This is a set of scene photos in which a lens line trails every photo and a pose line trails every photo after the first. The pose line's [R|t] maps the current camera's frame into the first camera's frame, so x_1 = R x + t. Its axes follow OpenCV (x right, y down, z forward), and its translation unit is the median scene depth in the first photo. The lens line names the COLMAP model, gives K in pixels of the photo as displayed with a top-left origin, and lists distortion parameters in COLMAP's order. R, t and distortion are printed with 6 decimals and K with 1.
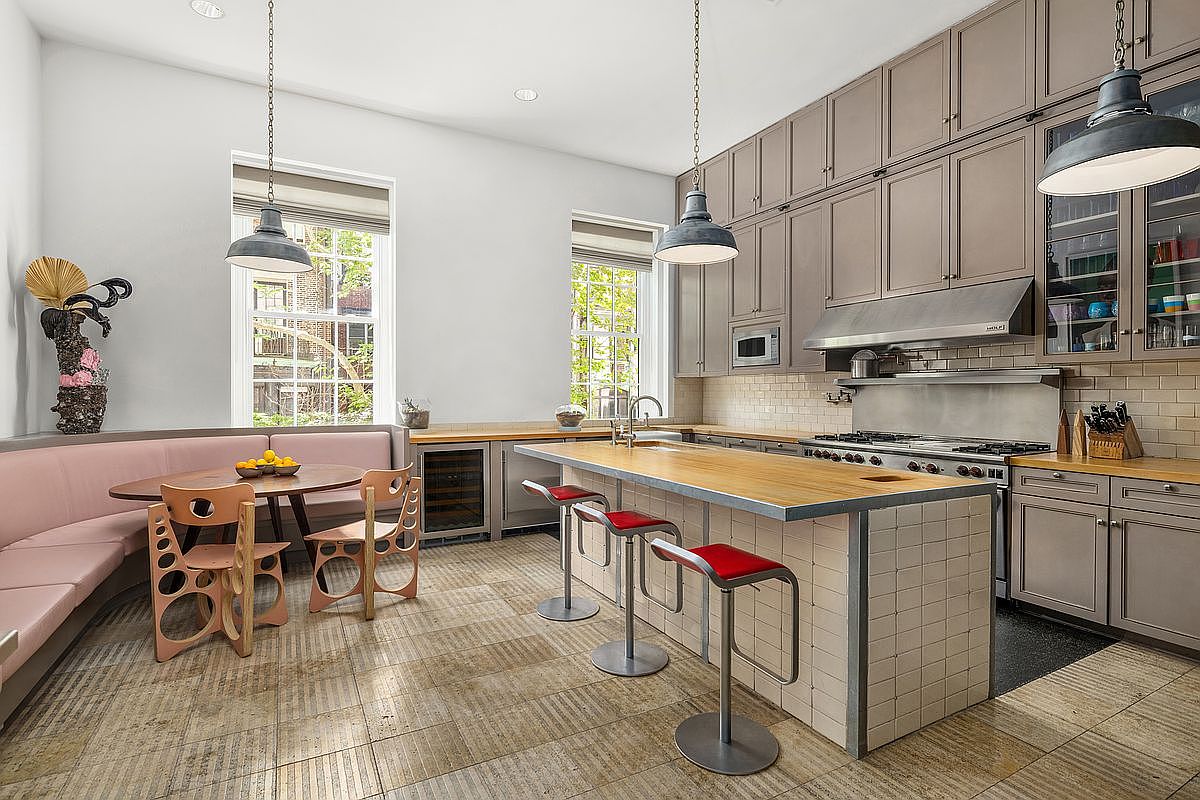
lens RADIAL K [[586.7, 0, 594.2], [0, 586.7, 397.2], [0, 0, 1]] dist [0.003881, -0.002107]
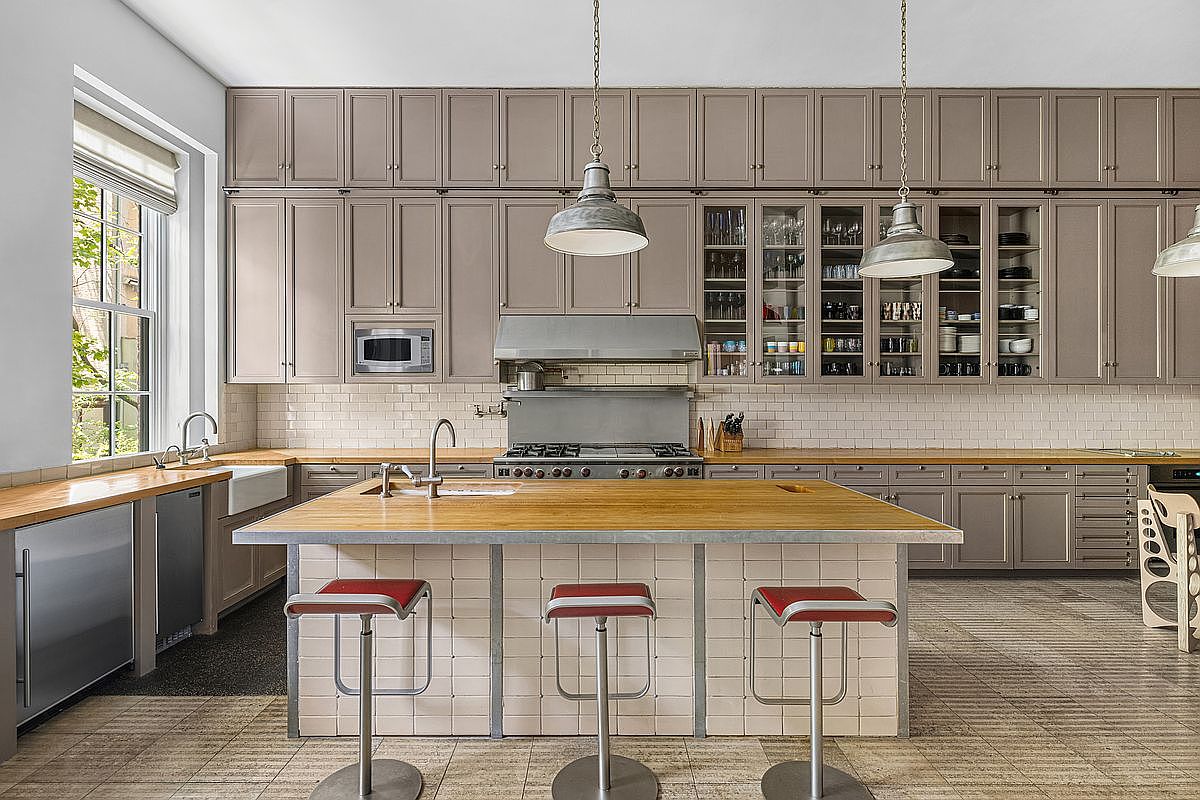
lens RADIAL K [[586.7, 0, 596.5], [0, 586.7, 395.4], [0, 0, 1]] dist [0.003881, -0.002107]
pose [[0.469632, 0.000268, 0.882862, -0.360569], [0.006088, 0.999975, -0.003542, -0.020041], [-0.882841, 0.007038, 0.469618, 0.433275]]
